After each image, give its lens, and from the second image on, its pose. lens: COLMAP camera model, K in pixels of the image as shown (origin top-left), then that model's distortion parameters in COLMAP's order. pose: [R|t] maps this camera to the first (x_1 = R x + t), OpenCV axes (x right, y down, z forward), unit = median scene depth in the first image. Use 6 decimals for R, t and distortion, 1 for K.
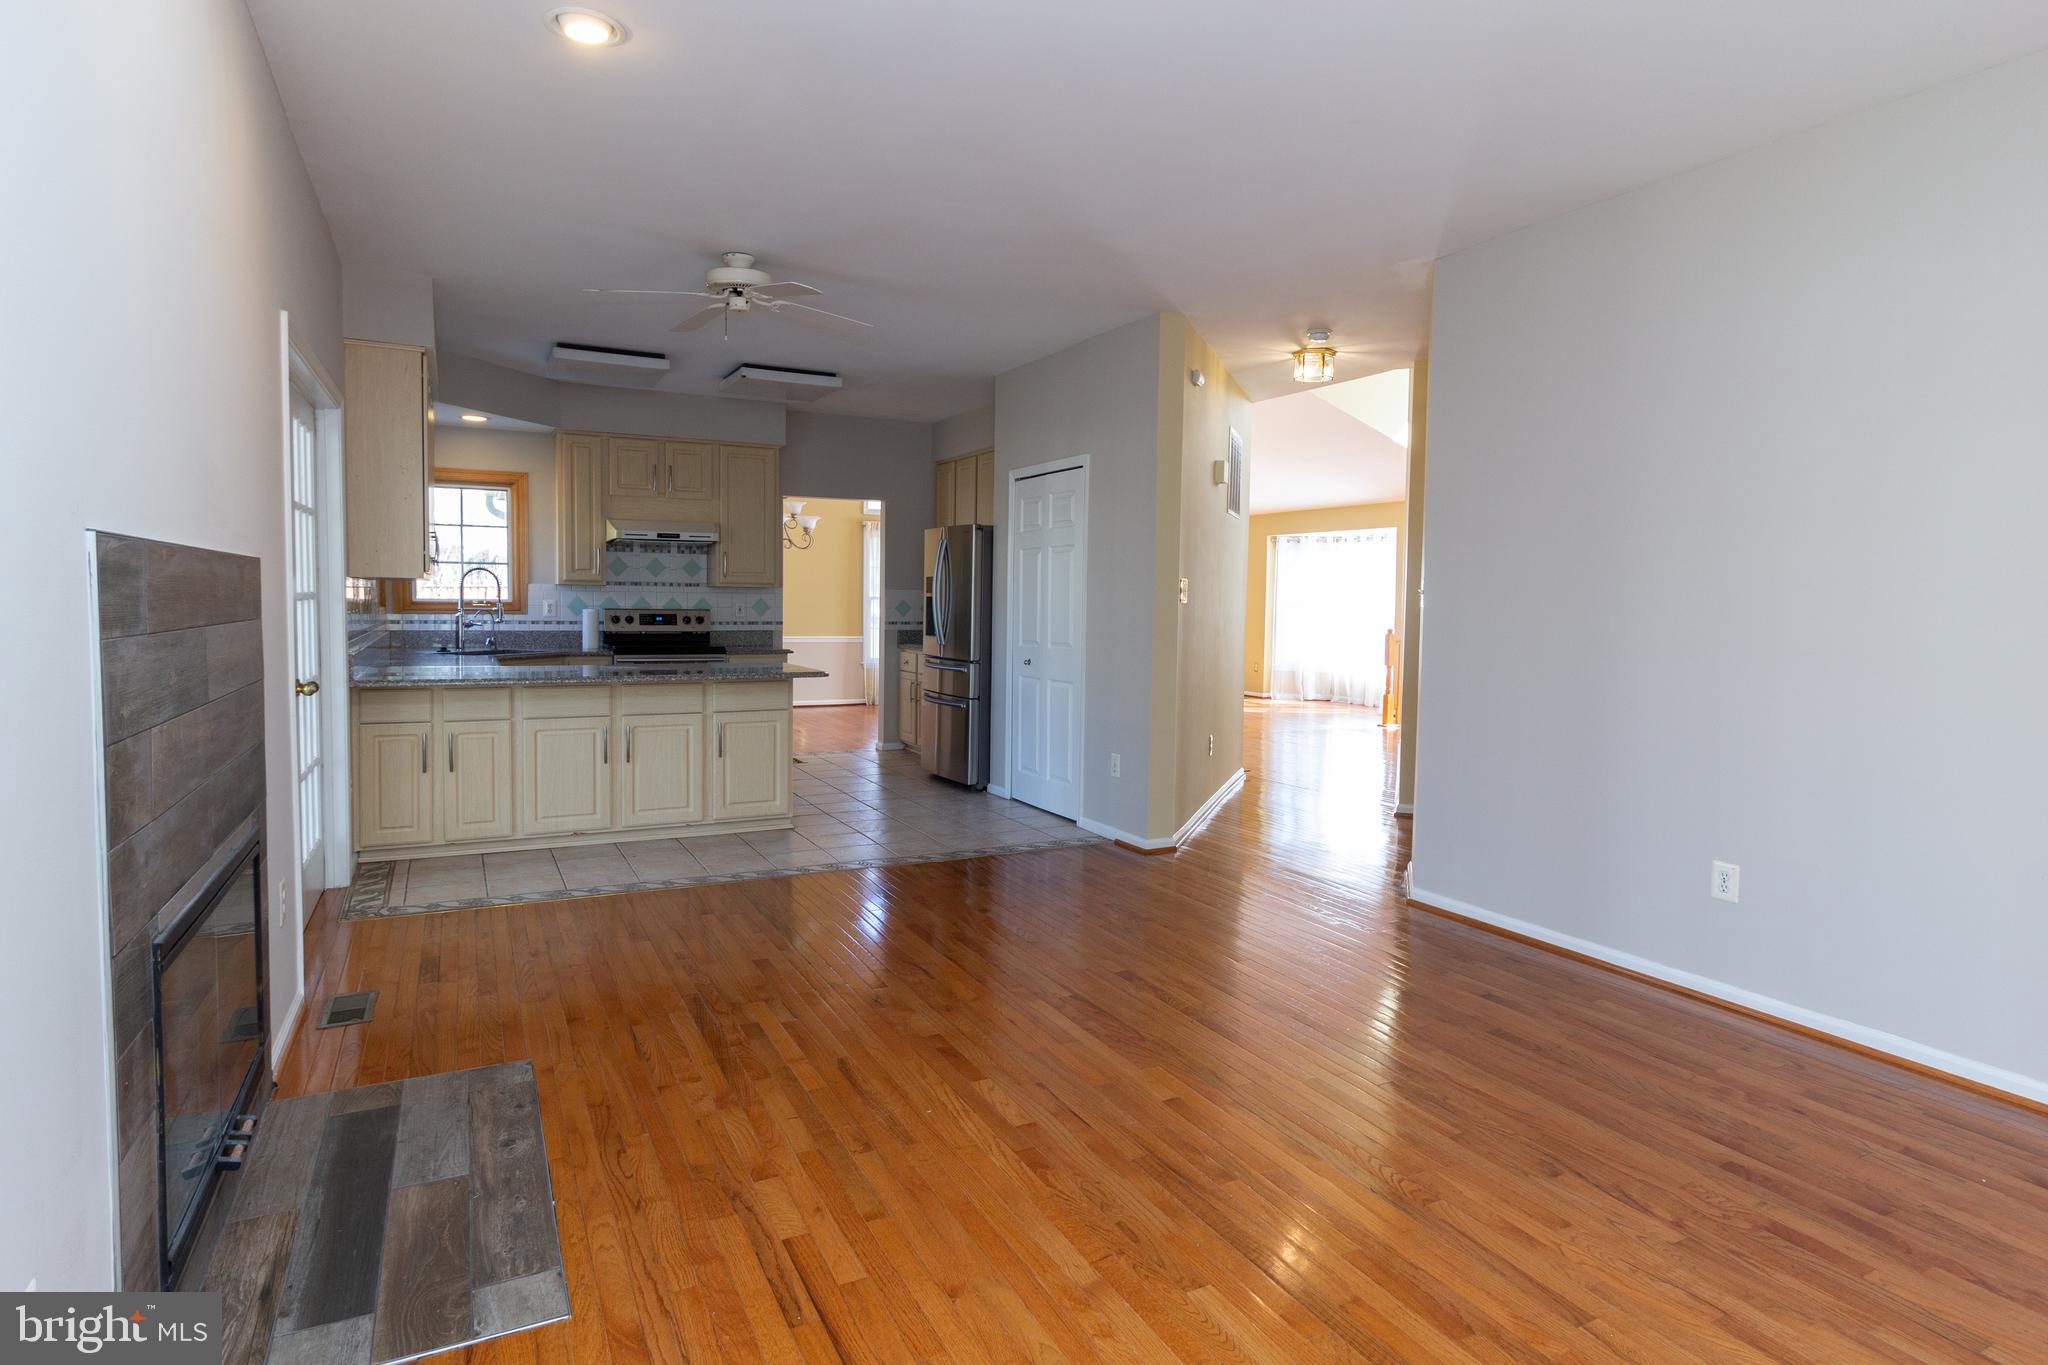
lens RADIAL K [[1092.2, 0, 1031.8], [0, 1092.2, 674.4], [0, 0, 1]] dist [-0.001011, -0.000213]
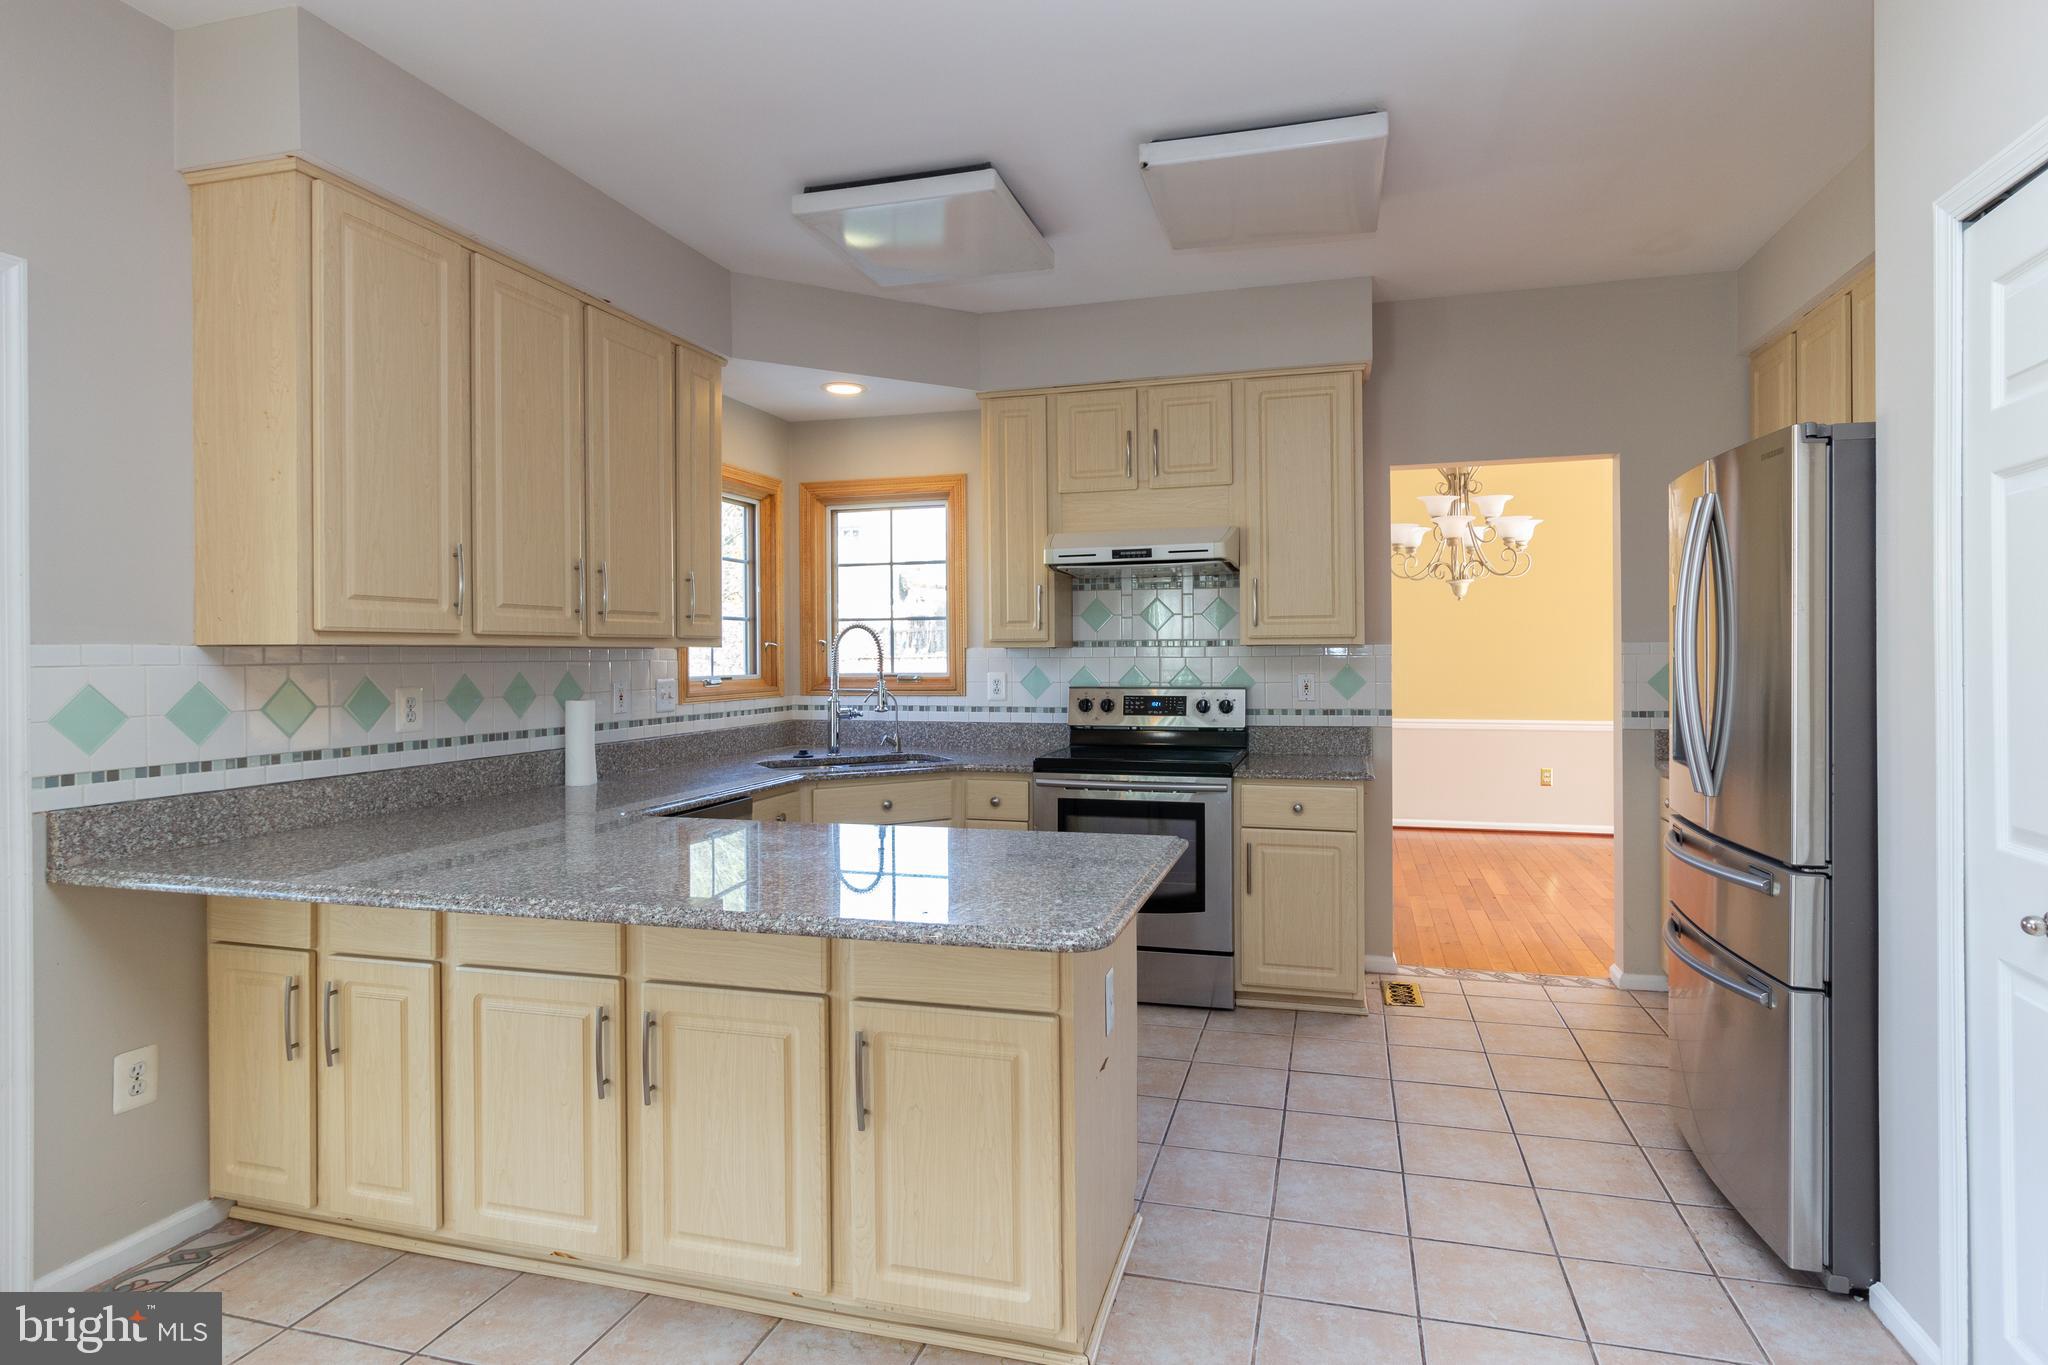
lens RADIAL K [[1092.2, 0, 1042.5], [0, 1092.2, 649.1], [0, 0, 1]] dist [-0.001011, -0.000213]
pose [[0.737669, -0.022732, -0.674780, -0.002334], [-0.031030, 0.997235, -0.067517, -0.040632], [0.674449, 0.070743, 0.734924, 0.560338]]
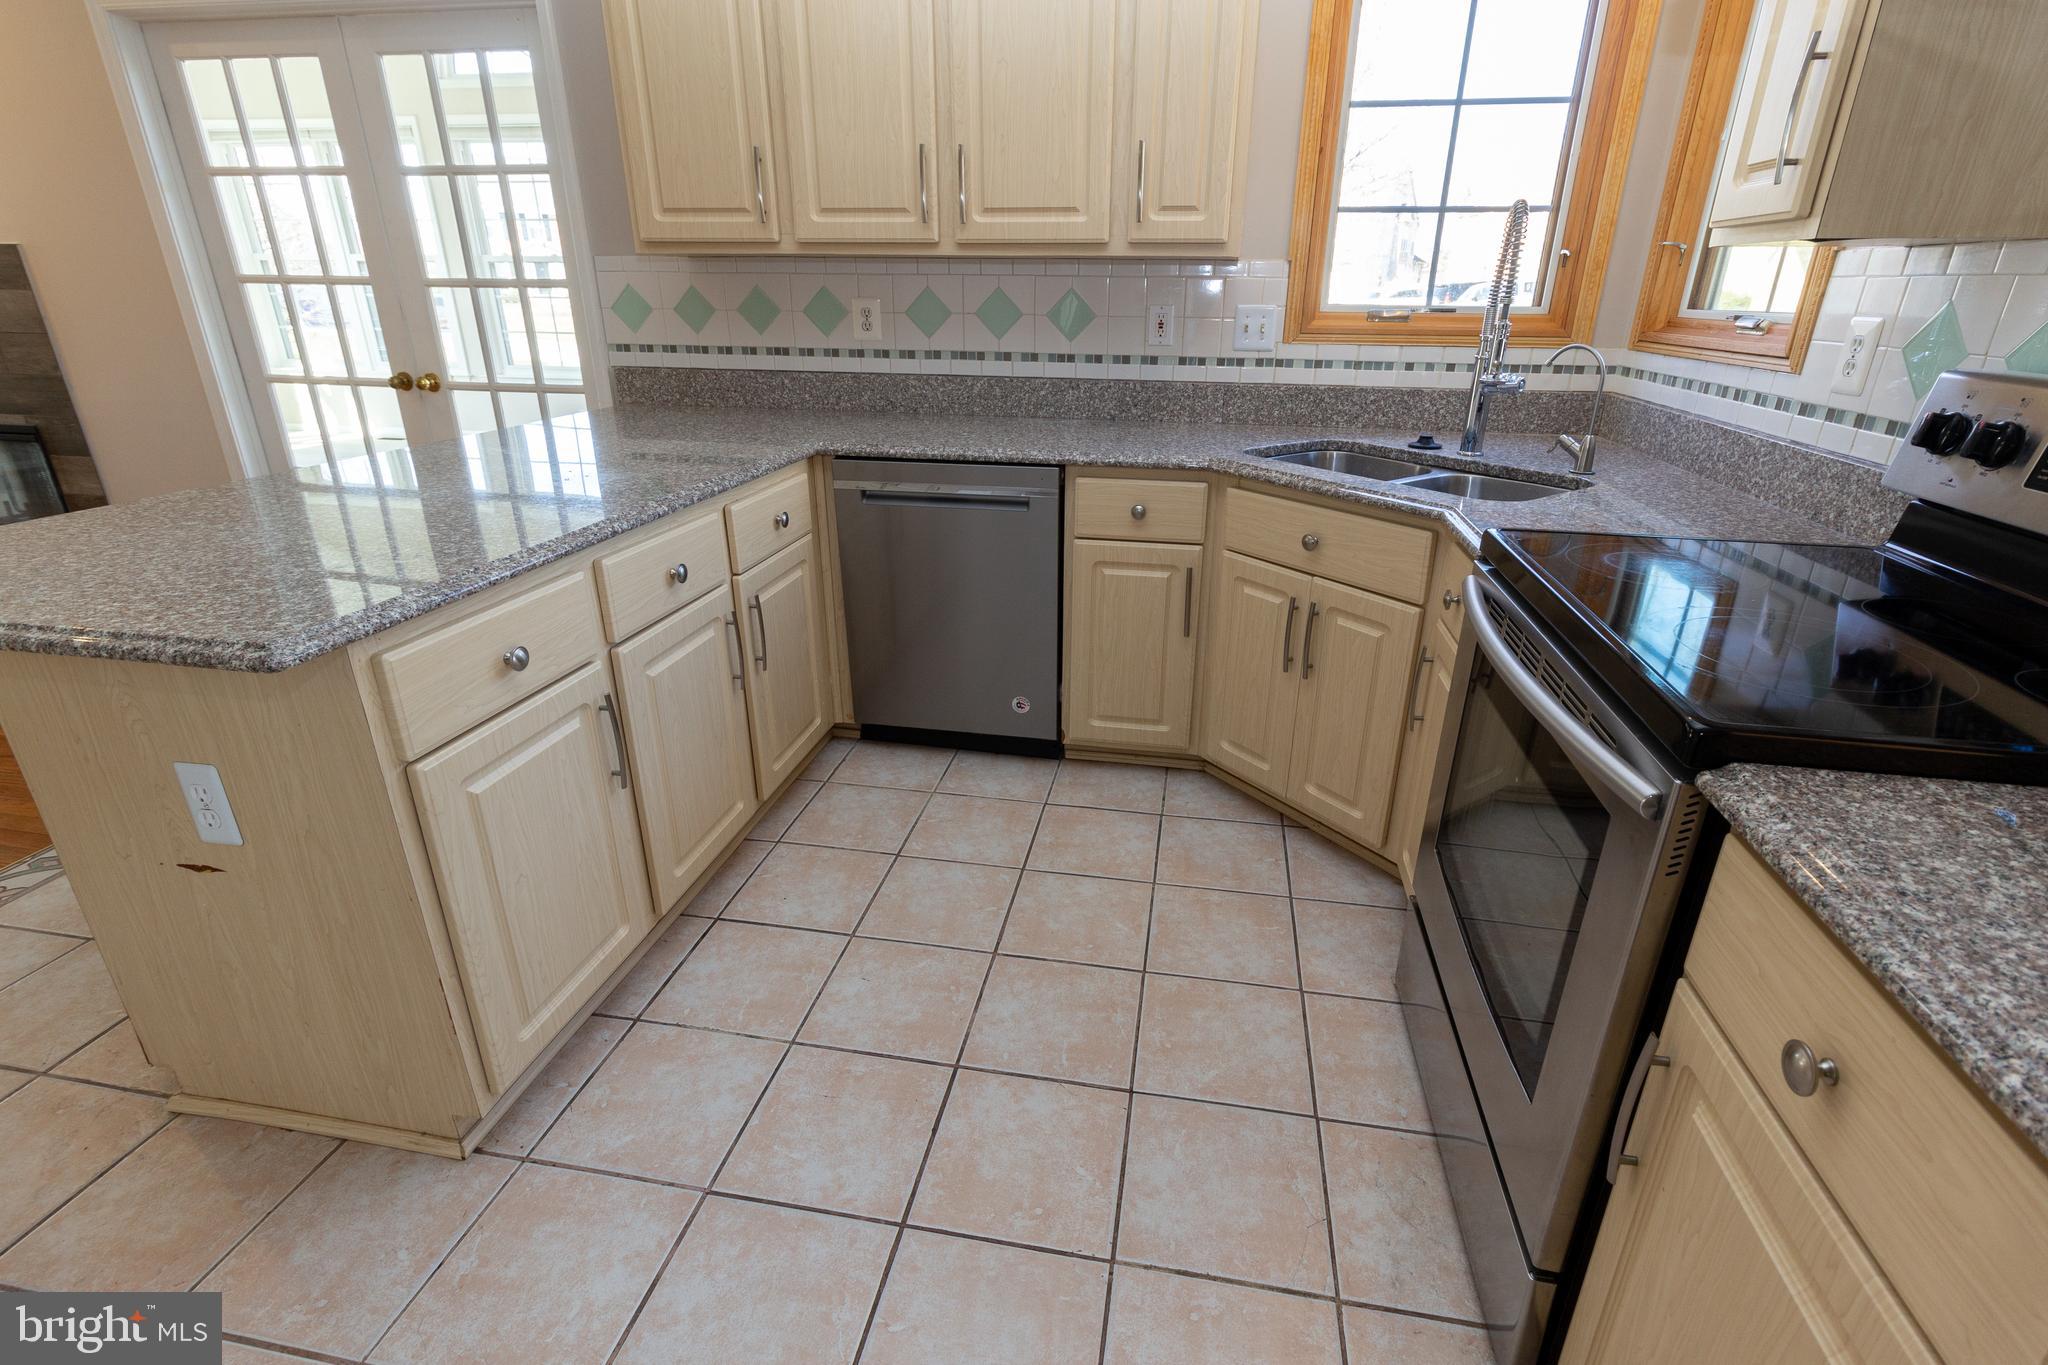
lens RADIAL K [[945.5, 0, 1034.7], [0, 945.5, 669.0], [0, 0, 1]] dist [-0.000011, 0.001293]
pose [[-0.603080, 0.280915, -0.746580, -0.151314], [-0.075652, 0.911577, 0.404109, -0.068233], [0.794085, 0.300190, -0.528502, 0.983870]]
